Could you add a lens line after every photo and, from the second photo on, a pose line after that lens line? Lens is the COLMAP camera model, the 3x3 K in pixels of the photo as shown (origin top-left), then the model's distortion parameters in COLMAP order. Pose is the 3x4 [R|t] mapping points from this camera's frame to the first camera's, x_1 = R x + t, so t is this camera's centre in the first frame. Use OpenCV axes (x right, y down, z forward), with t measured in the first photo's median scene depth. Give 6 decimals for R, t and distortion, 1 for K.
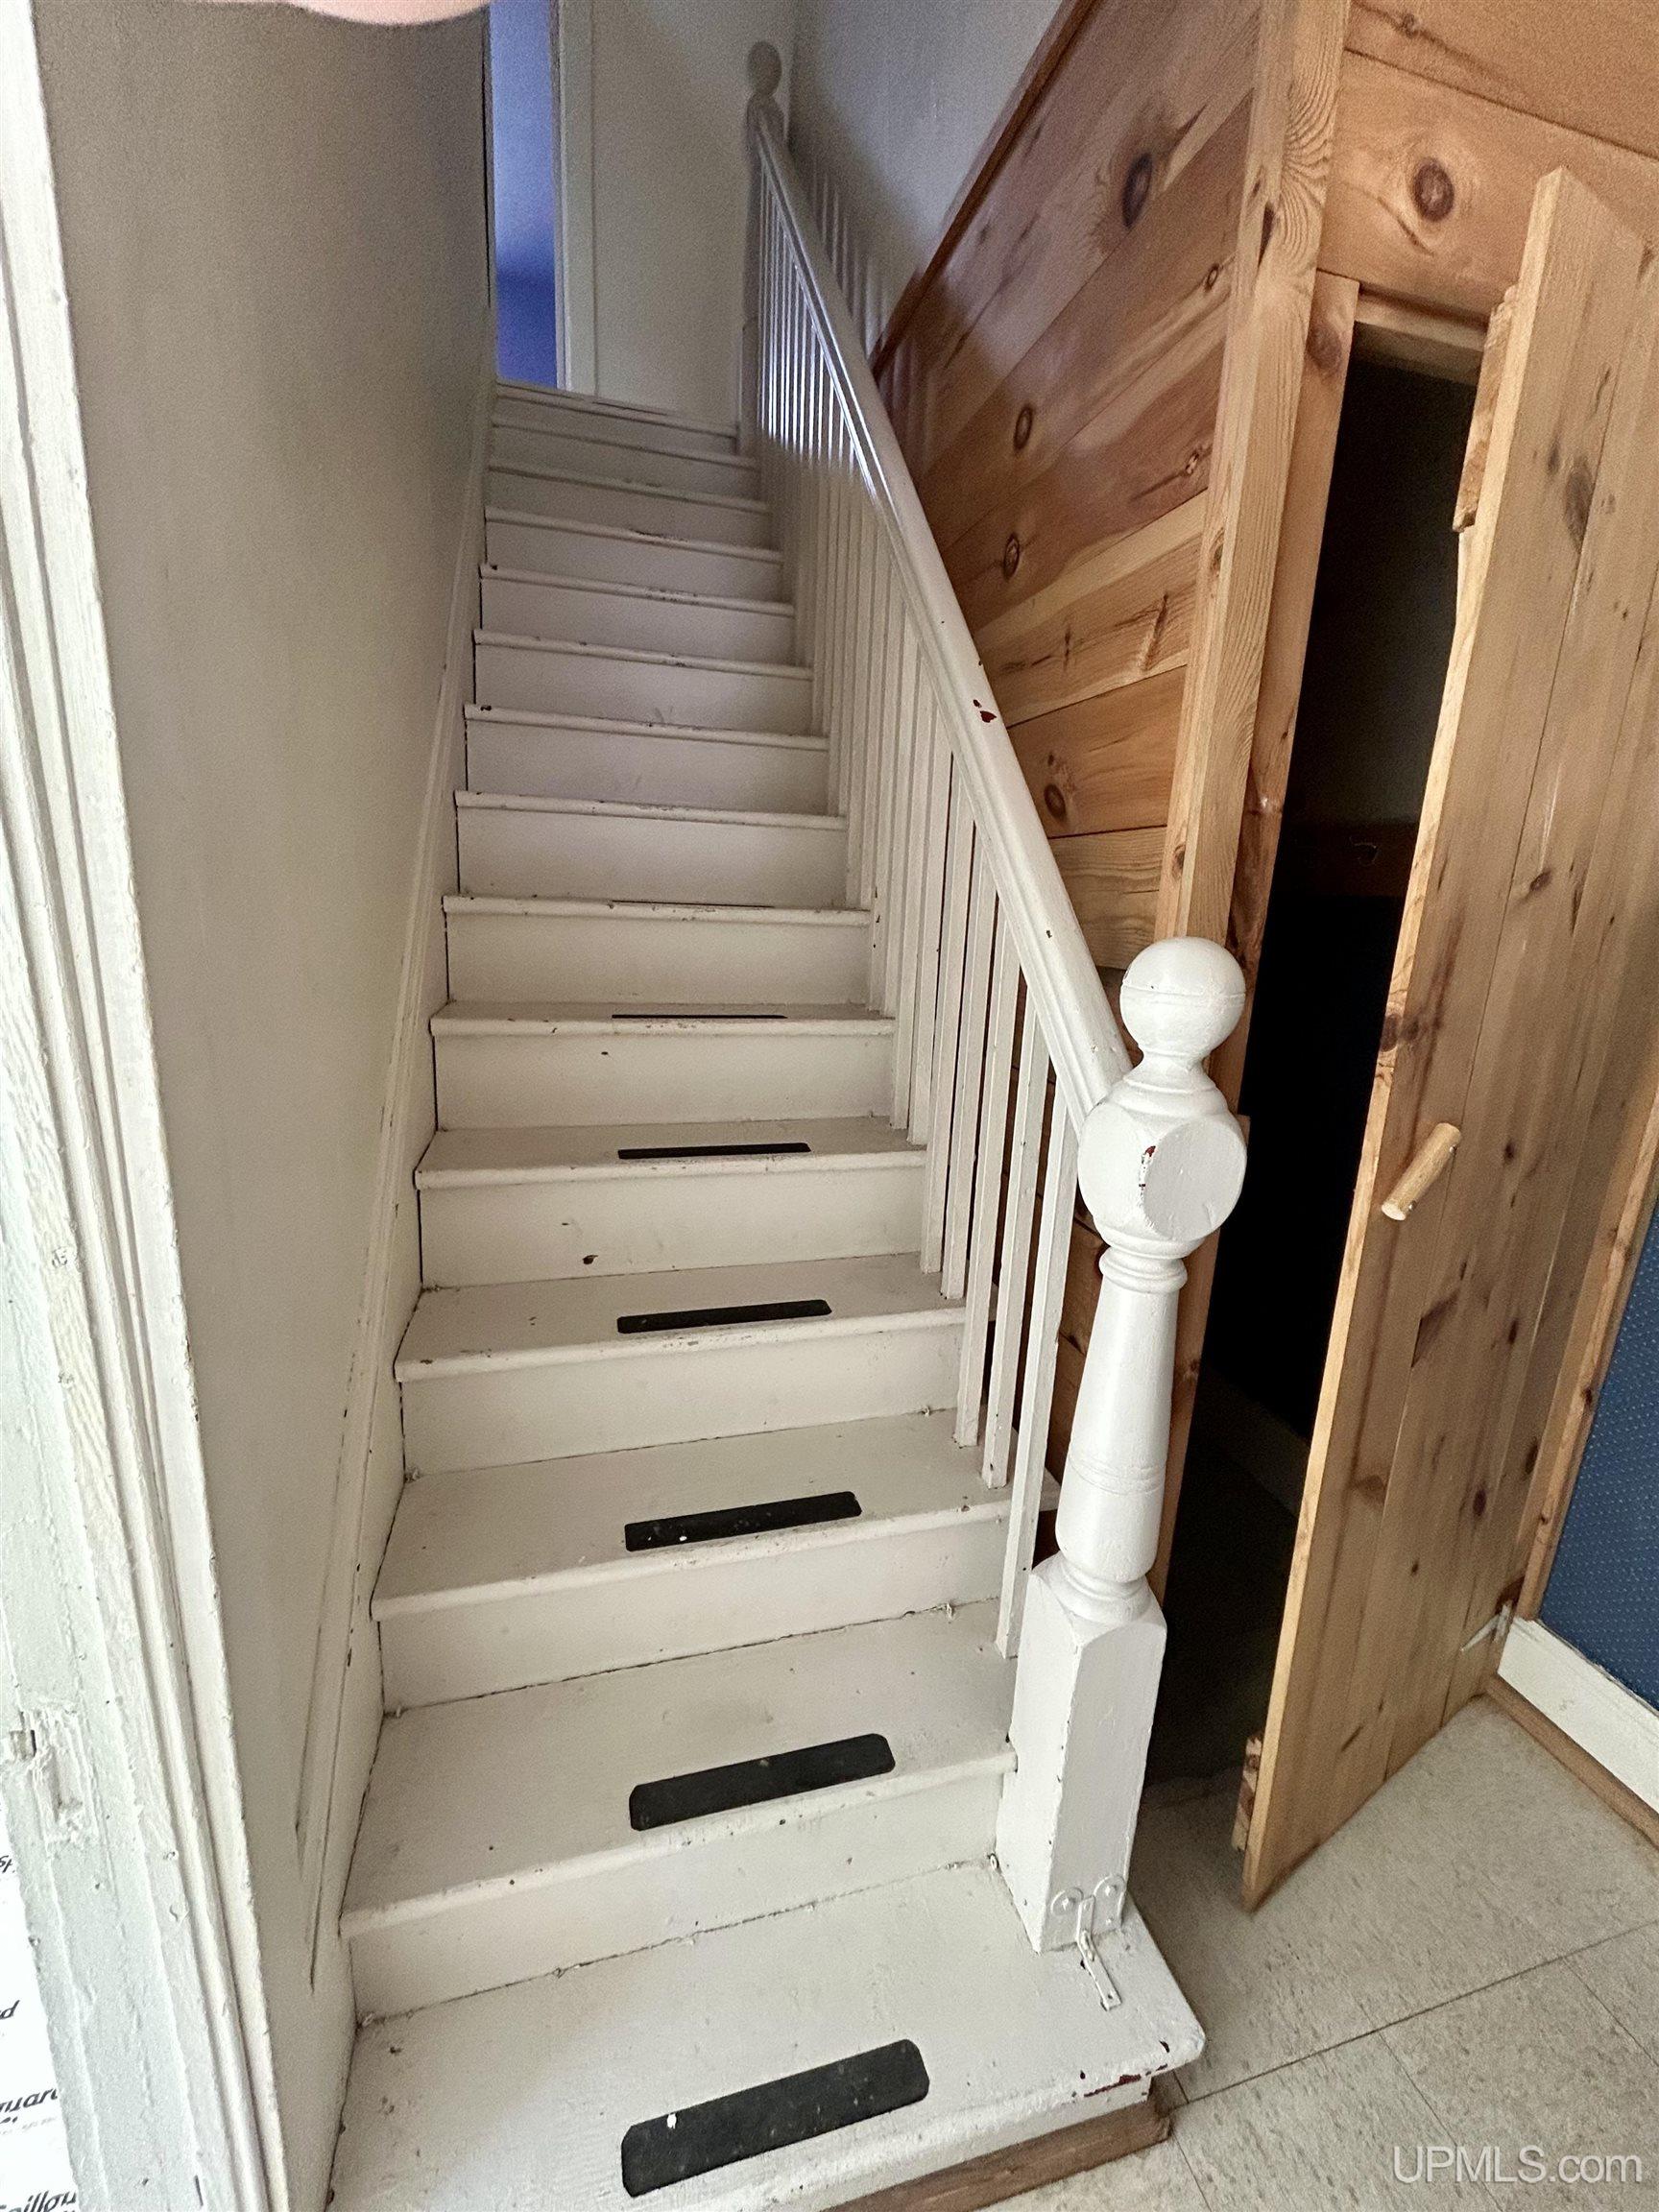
lens RADIAL K [[896.0, 0, 827.5], [0, 896.0, 1104.0], [0, 0, 1]] dist [0.003984, -0.000130]
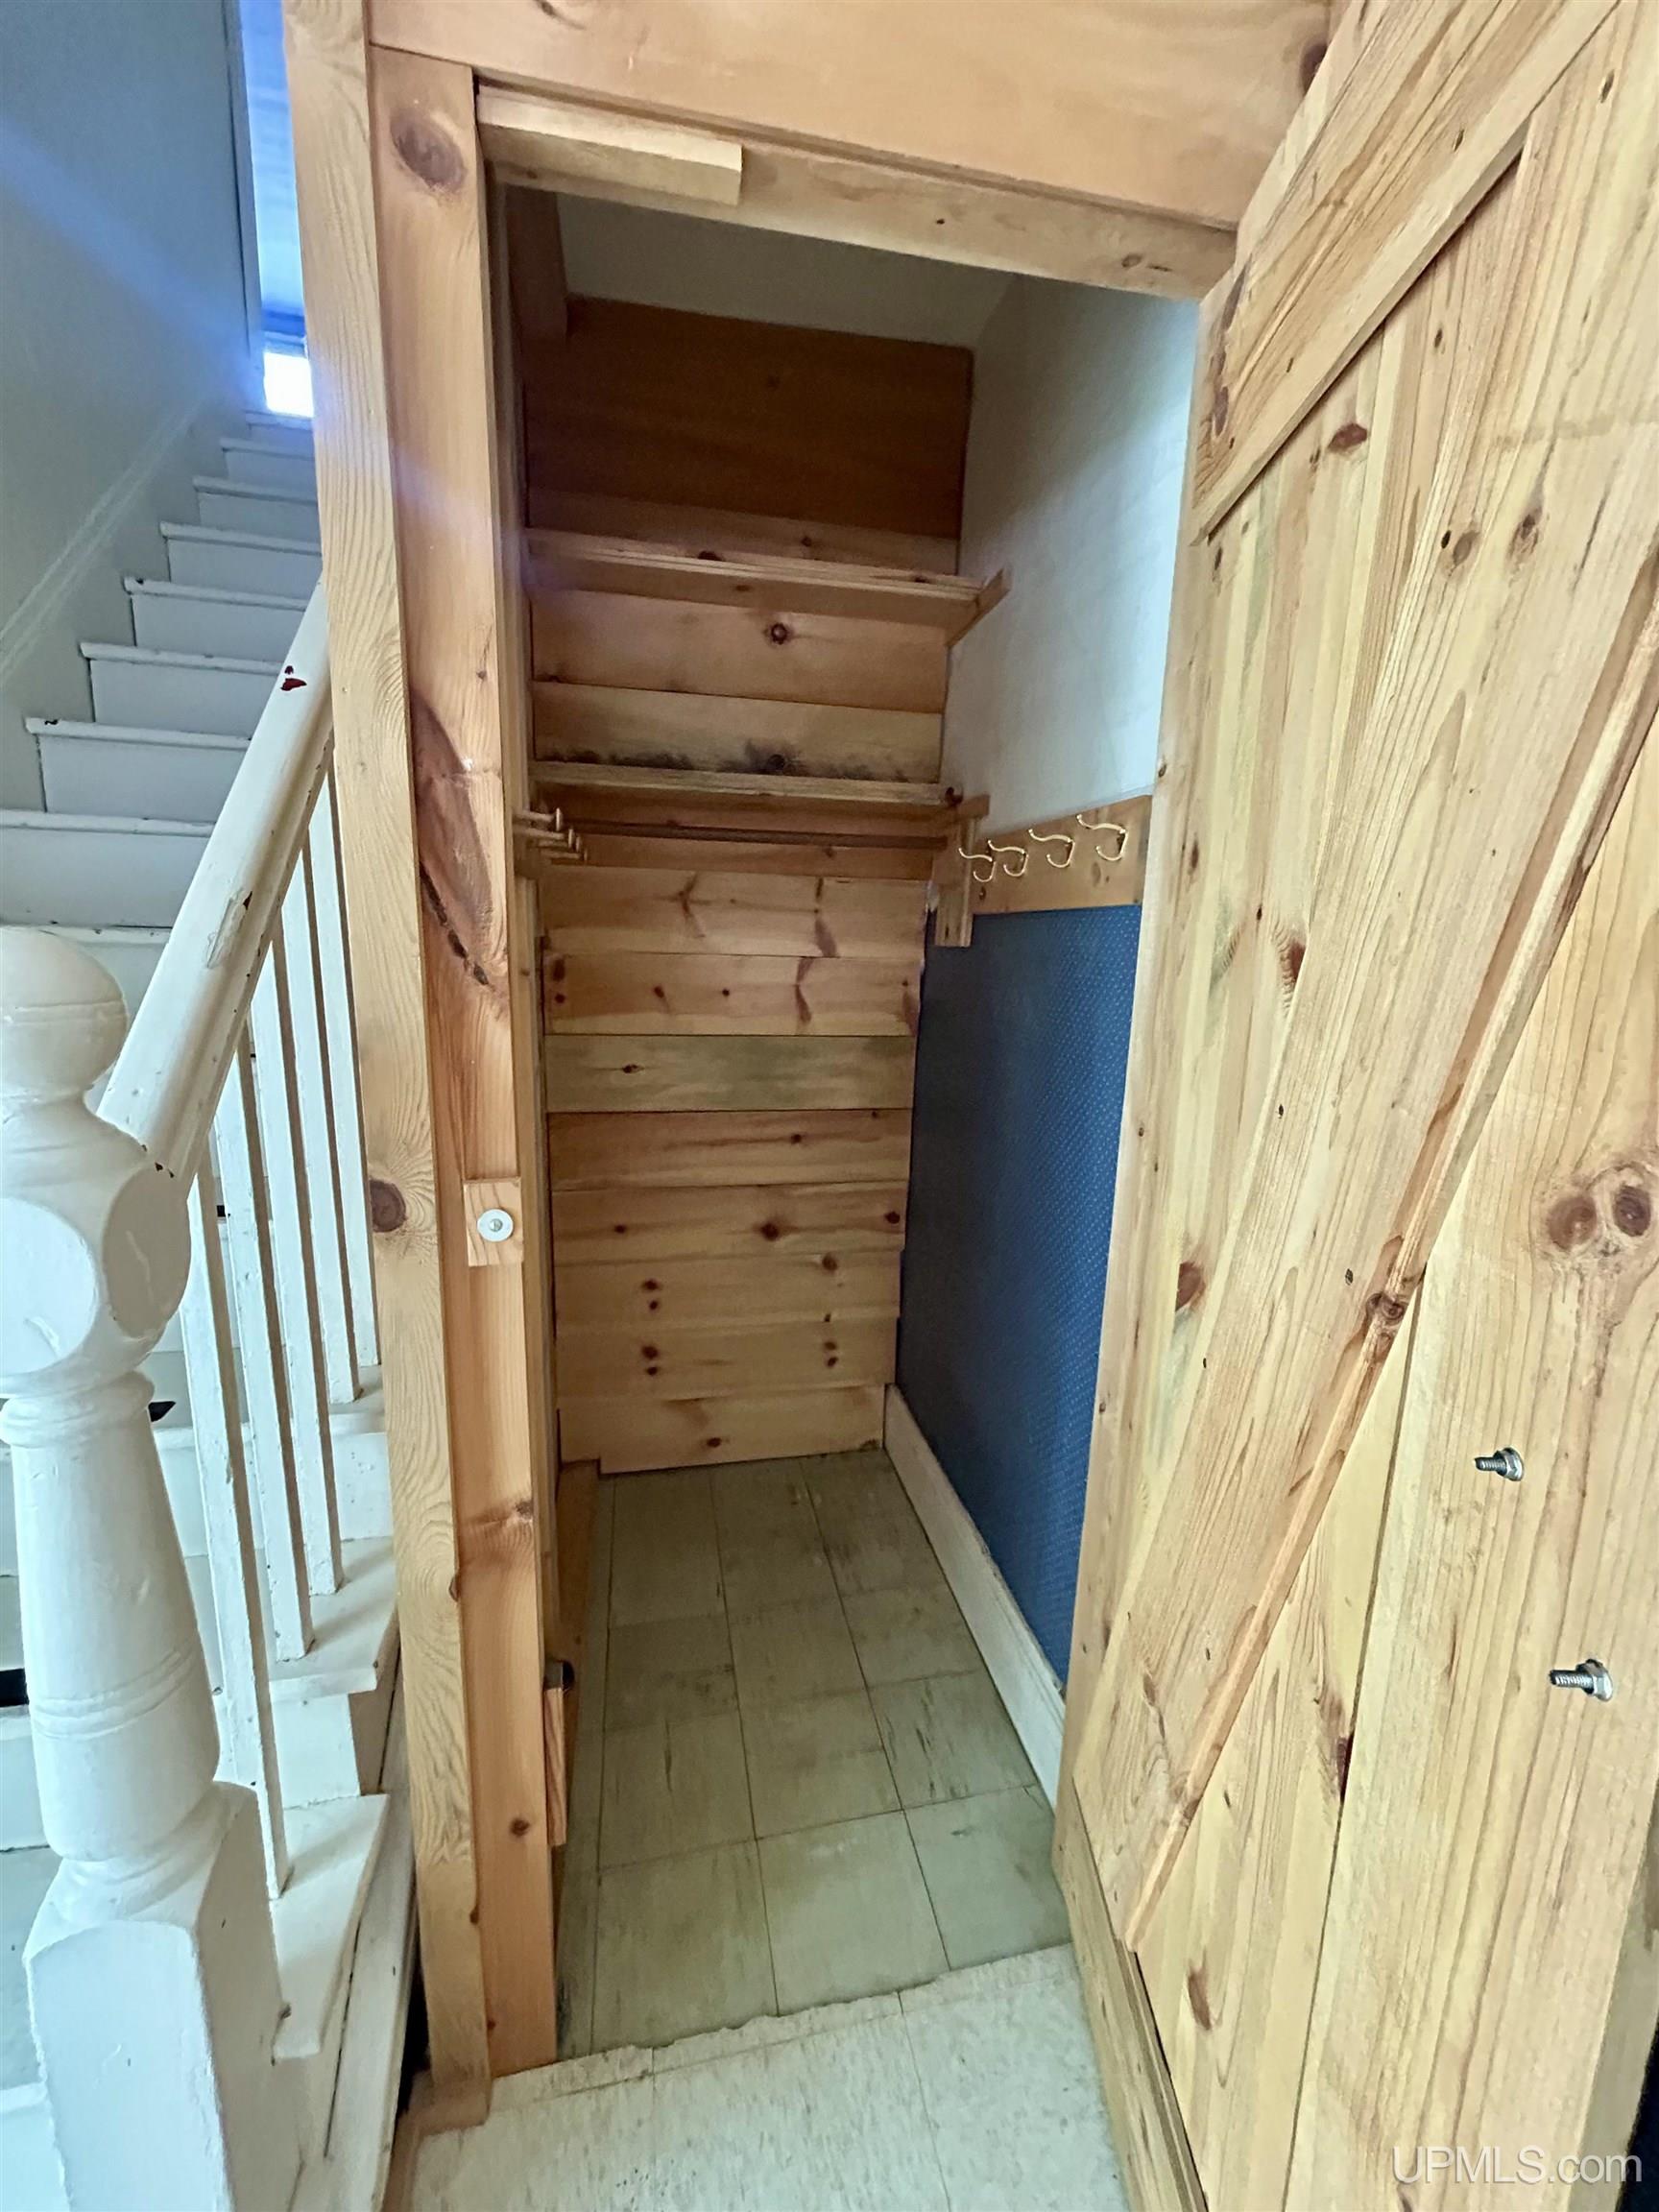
lens RADIAL K [[896.0, 0, 832.8], [0, 896.0, 1107.1], [0, 0, 1]] dist [0.003984, -0.000130]
pose [[0.998496, -0.006606, -0.054422, 0.796332], [0.004031, 0.998874, -0.047279, -0.008110], [0.054673, 0.046988, 0.997398, 0.262228]]
